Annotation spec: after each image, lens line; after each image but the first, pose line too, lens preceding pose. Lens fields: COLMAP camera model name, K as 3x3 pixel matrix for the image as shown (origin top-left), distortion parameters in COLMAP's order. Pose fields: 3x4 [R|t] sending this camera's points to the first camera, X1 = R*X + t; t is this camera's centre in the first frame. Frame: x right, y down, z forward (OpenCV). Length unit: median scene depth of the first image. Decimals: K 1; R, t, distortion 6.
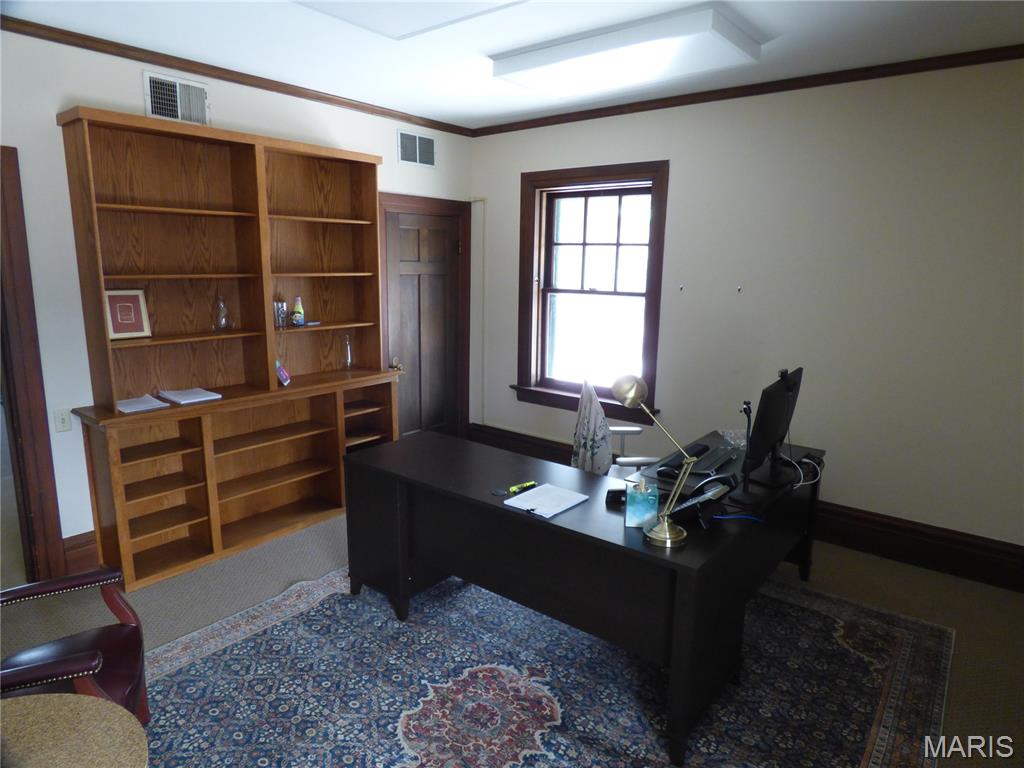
lens RADIAL K [[629.9, 0, 512.0], [0, 629.9, 384.0], [0, 0, 1]] dist [0.000883, 0.000119]
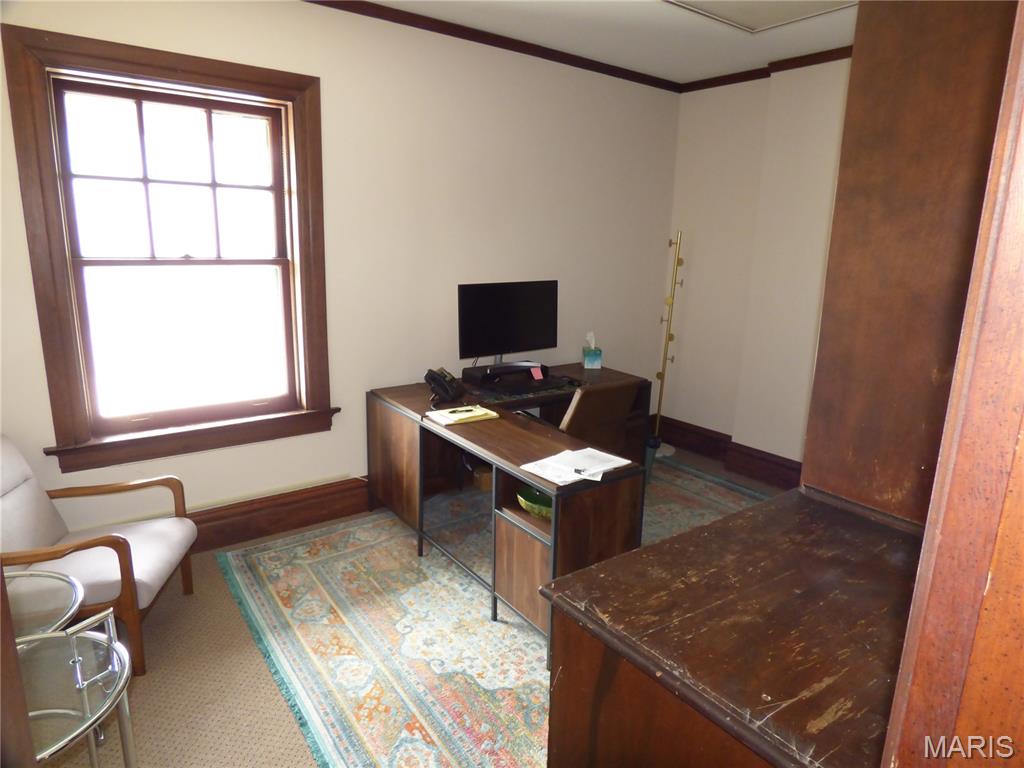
lens RADIAL K [[629.9, 0, 512.0], [0, 629.9, 384.0], [0, 0, 1]] dist [0.000883, 0.000119]
pose [[0.262952, -0.222757, 0.938741, -0.409035], [0.165375, 0.968988, 0.183611, -0.089566], [-0.950530, 0.106963, 0.291636, 0.524966]]
